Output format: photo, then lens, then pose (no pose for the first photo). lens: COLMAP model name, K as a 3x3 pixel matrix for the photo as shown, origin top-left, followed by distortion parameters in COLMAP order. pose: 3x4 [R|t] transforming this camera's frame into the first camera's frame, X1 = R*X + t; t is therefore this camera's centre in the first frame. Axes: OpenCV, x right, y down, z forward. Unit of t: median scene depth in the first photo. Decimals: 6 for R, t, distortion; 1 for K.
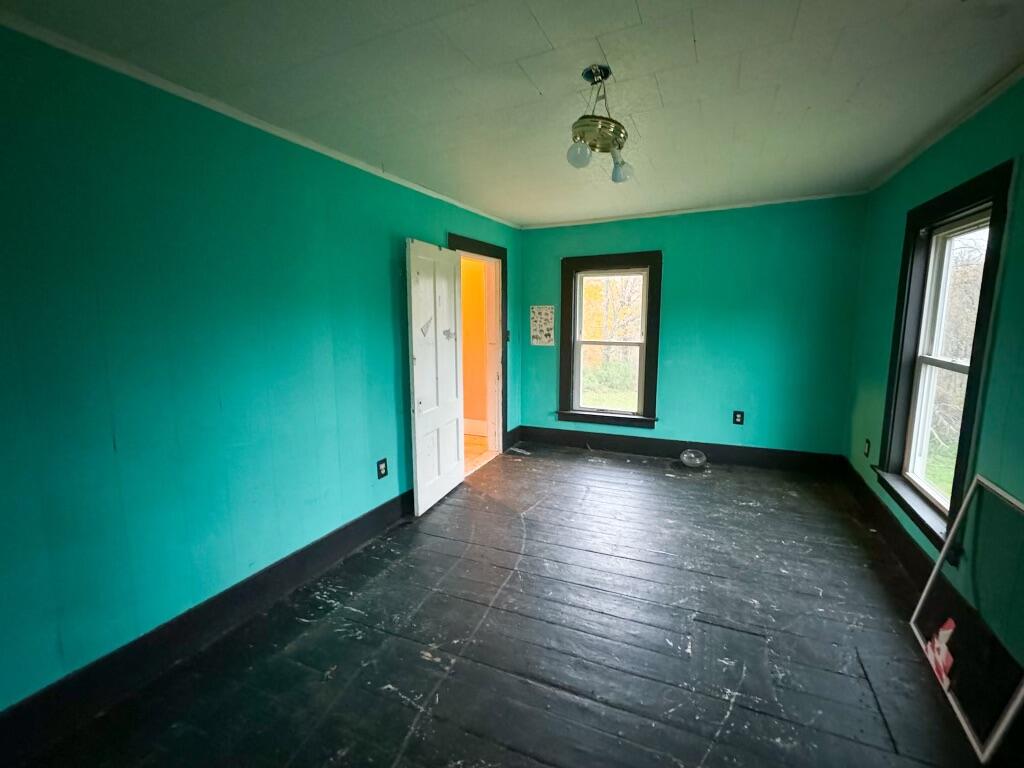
lens RADIAL K [[411.7, 0, 512.0], [0, 411.7, 384.0], [0, 0, 1]] dist [0.000468, 0.000055]
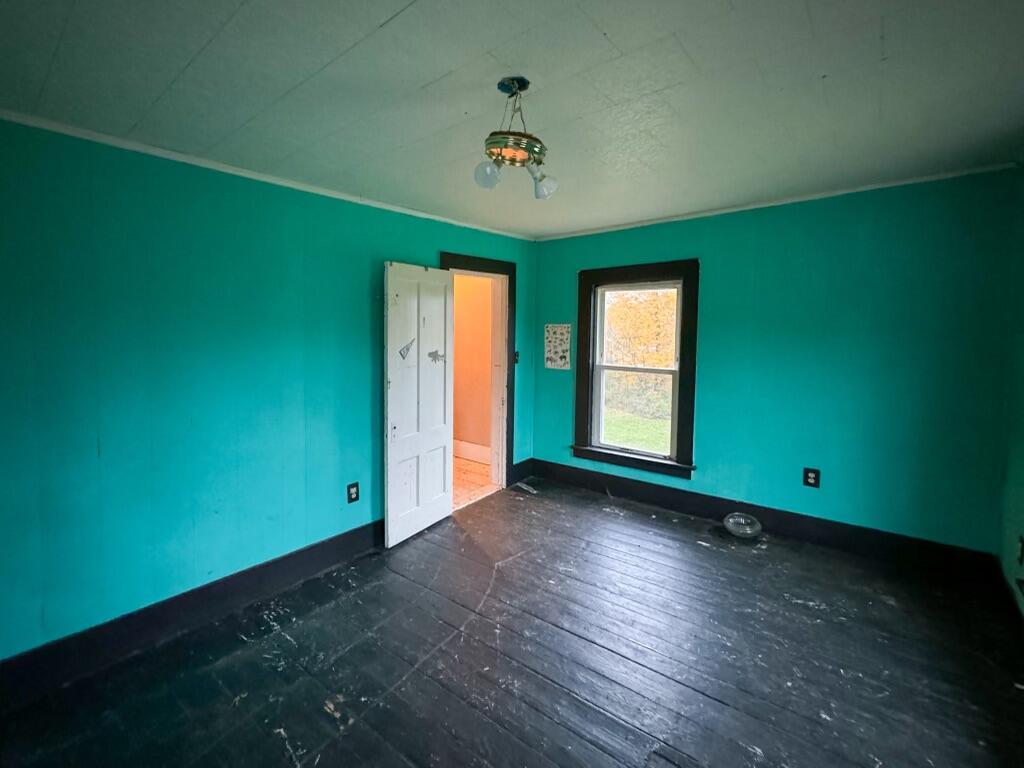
lens RADIAL K [[450.4, 0, 510.8], [0, 450.4, 358.1], [0, 0, 1]] dist [0.000094, 0.000388]
pose [[0.949909, 0.029600, -0.311123, 0.332599], [-0.053010, 0.996340, -0.067057, -0.056025], [0.307999, 0.080190, 0.948001, 0.067555]]
